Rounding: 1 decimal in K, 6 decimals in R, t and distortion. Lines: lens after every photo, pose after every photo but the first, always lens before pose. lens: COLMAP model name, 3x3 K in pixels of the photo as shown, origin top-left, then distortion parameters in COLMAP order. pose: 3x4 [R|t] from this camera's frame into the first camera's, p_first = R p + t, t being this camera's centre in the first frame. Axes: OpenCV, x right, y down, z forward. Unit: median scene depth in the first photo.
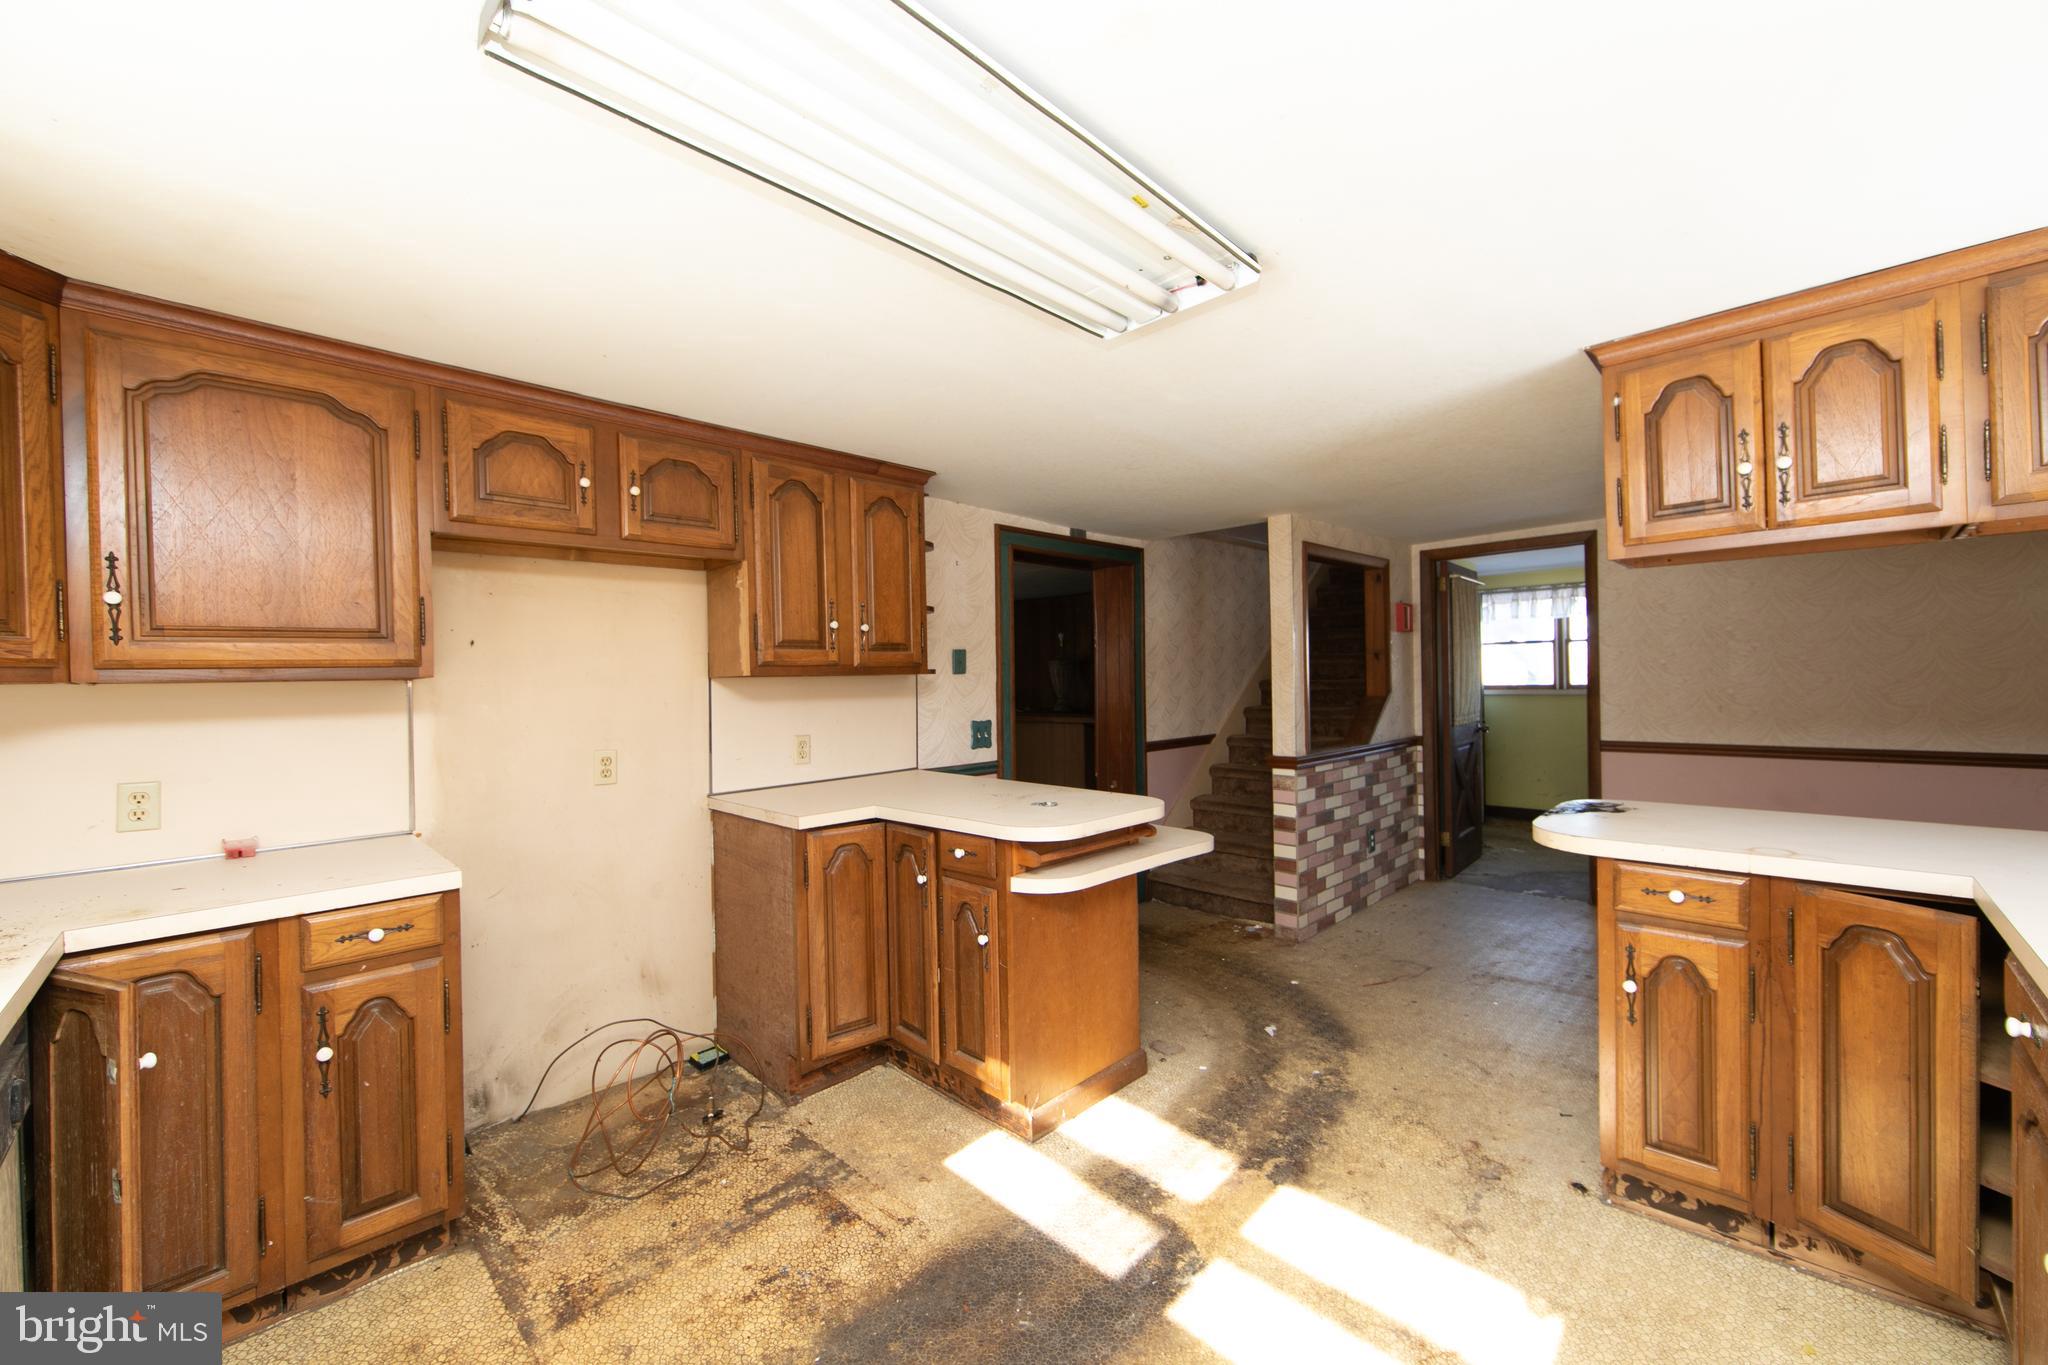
lens RADIAL K [[798.3, 0, 1011.5], [0, 798.3, 684.0], [0, 0, 1]] dist [-0.001083, -0.000134]
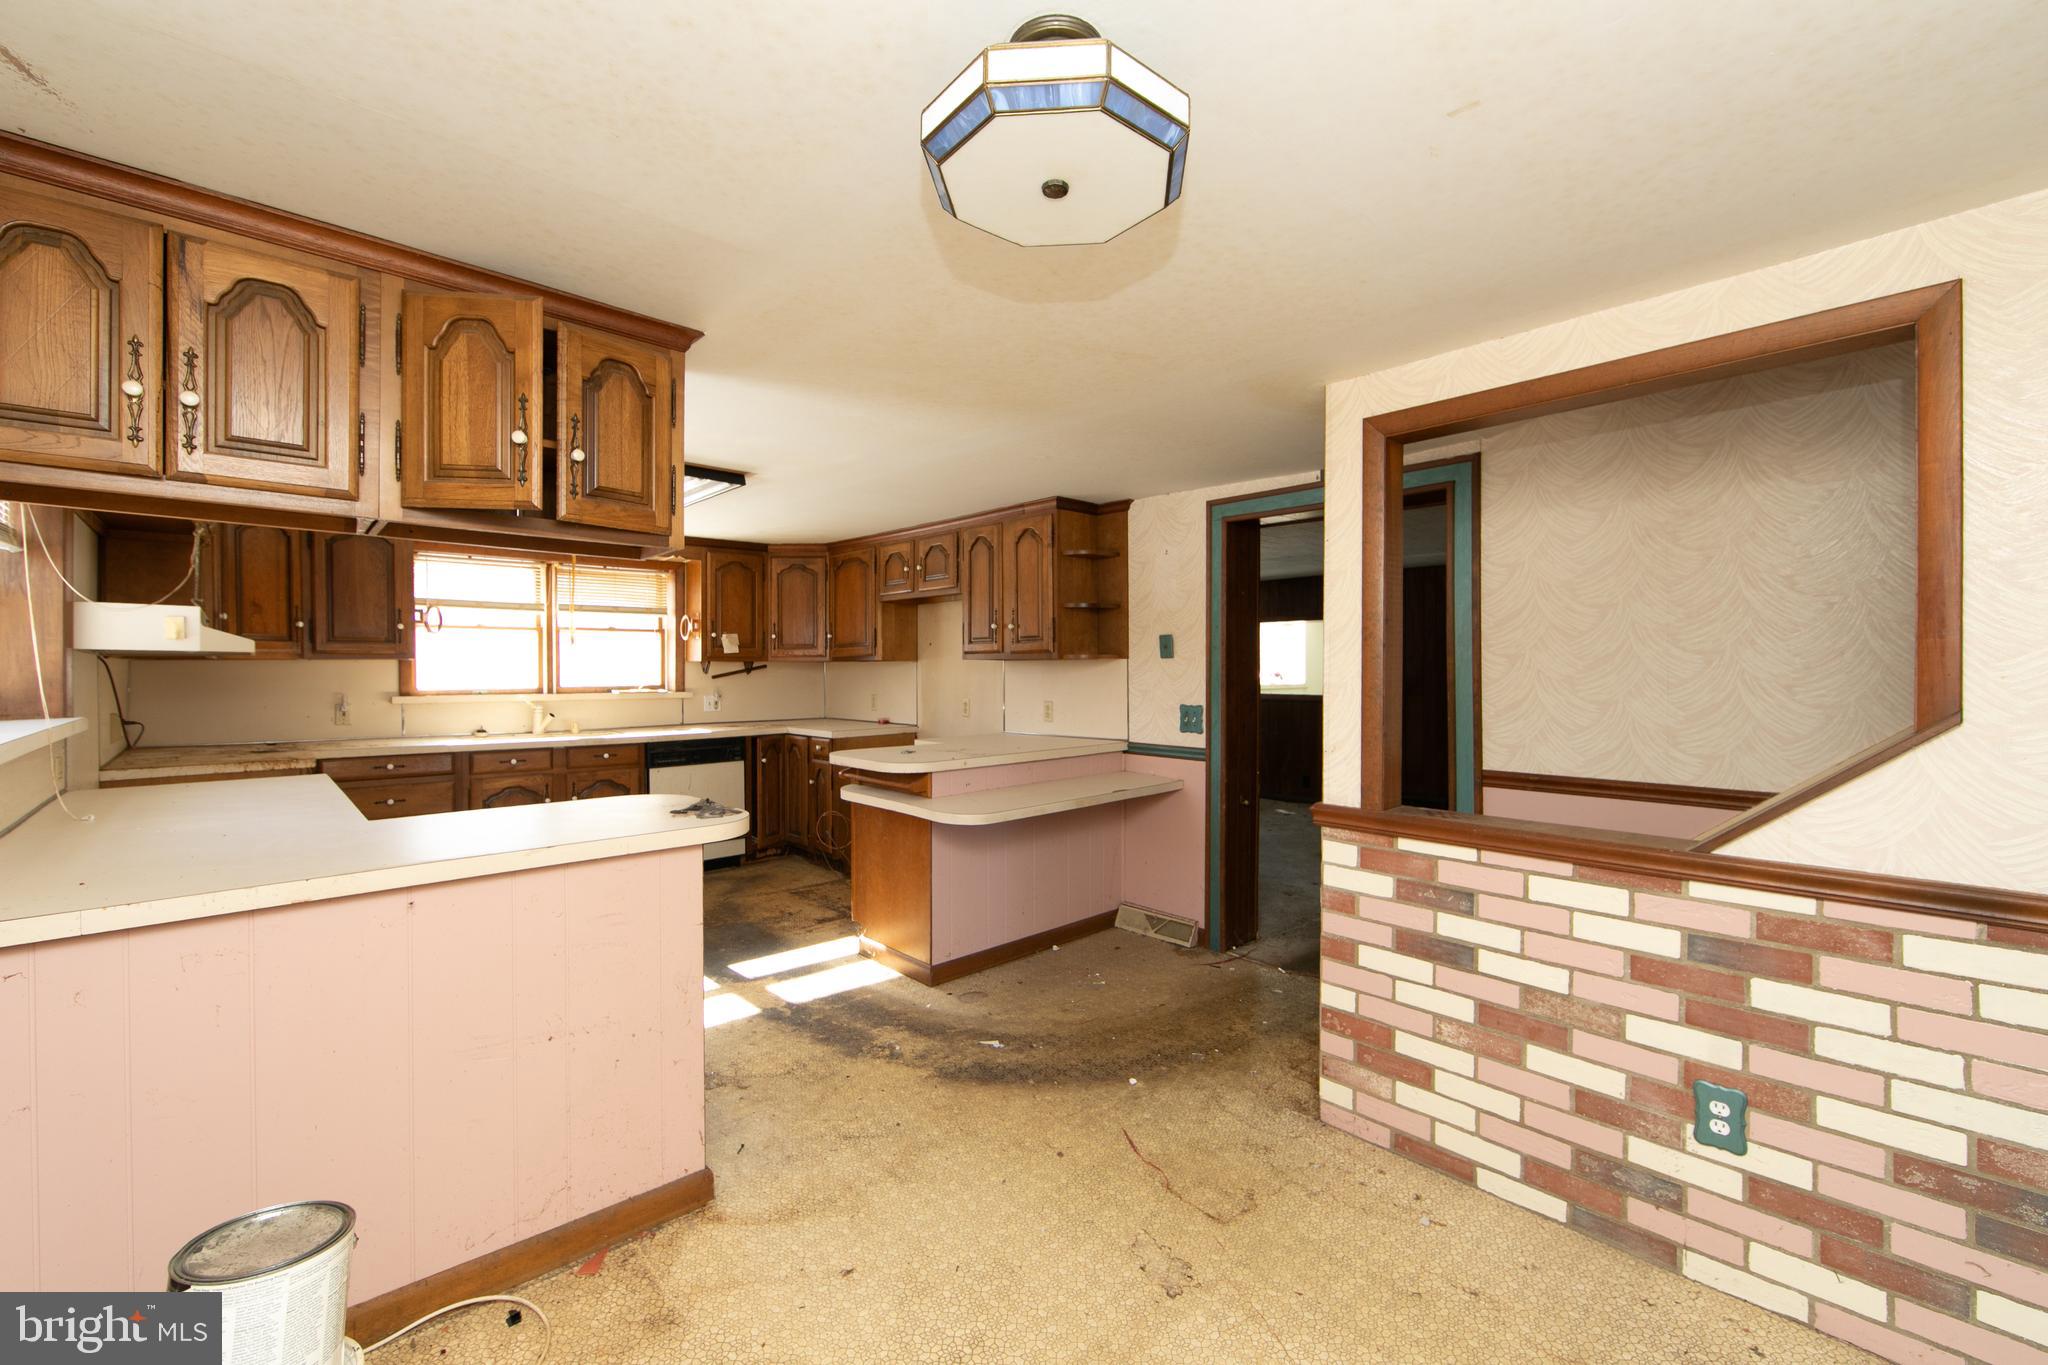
lens RADIAL K [[798.3, 0, 1018.3], [0, 798.3, 674.1], [0, 0, 1]] dist [-0.001083, -0.000134]
pose [[-0.016496, 0.026255, -0.999519, 1.355142], [-0.005626, 0.999637, 0.026351, -0.024942], [0.999848, 0.006058, -0.016343, 1.132869]]
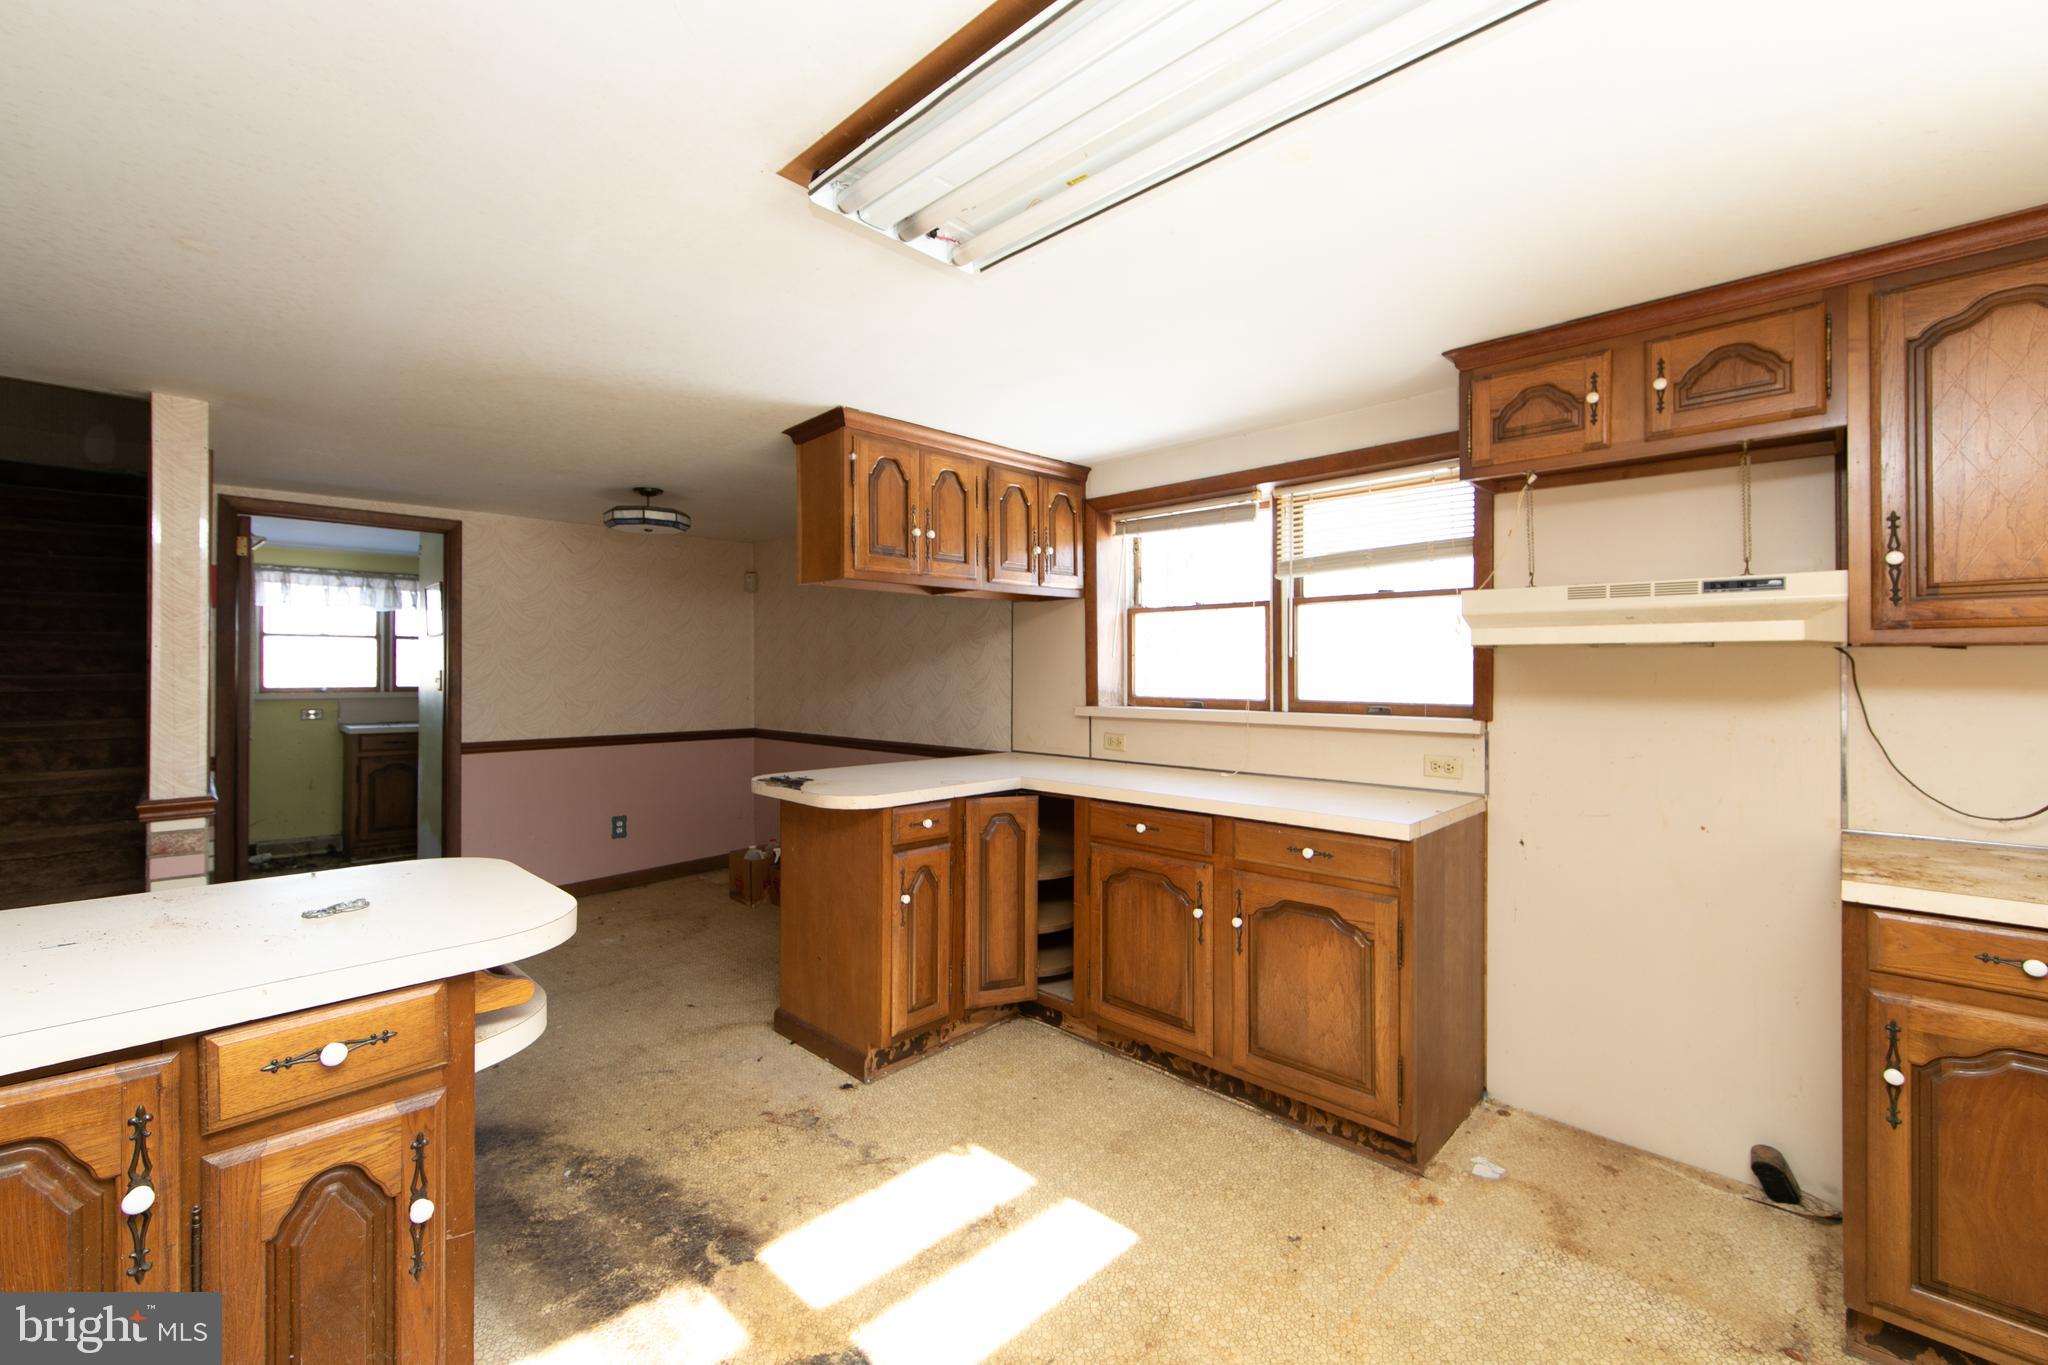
lens RADIAL K [[848.3, 0, 1017.7], [0, 848.3, 674.4], [0, 0, 1]] dist [0.001074, 0.000042]
pose [[-0.015880, 0.024416, 0.999576, -0.445487], [0.004576, 0.999693, -0.024347, 0.023631], [-0.999863, 0.004188, -0.015987, 0.555936]]
